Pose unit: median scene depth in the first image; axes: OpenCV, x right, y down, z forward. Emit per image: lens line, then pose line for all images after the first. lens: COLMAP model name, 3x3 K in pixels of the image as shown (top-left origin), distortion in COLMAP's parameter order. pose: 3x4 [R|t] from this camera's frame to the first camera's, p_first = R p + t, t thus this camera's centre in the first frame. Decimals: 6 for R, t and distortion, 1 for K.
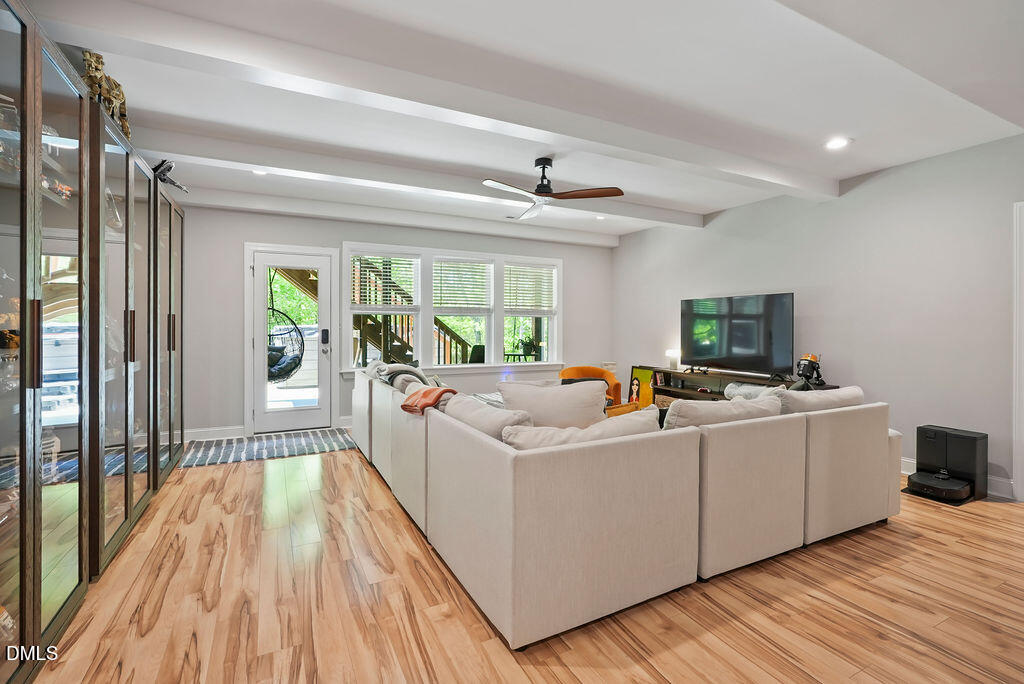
lens RADIAL K [[466.6, 0, 509.3], [0, 466.6, 328.8], [0, 0, 1]] dist [-0.007325, 0.000792]
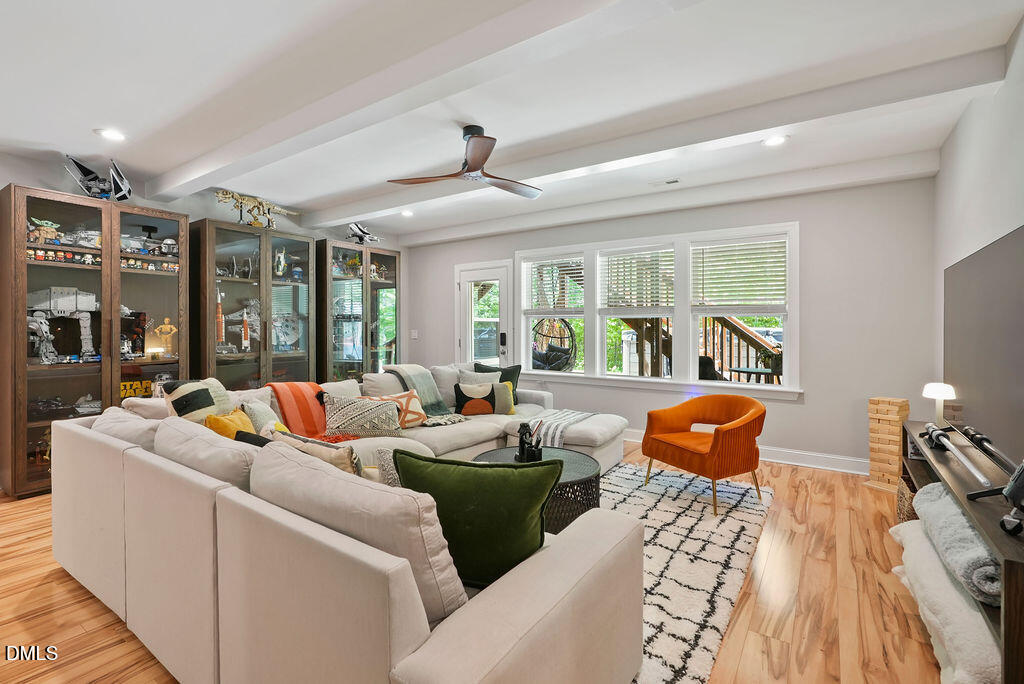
lens RADIAL K [[466.6, 0, 509.3], [0, 466.6, 328.8], [0, 0, 1]] dist [-0.007325, 0.000792]
pose [[0.472914, 0.000446, -0.881109, 0.597345], [-0.004258, 0.999989, -0.001779, -0.006606], [0.881099, 0.004593, 0.472910, 0.482660]]
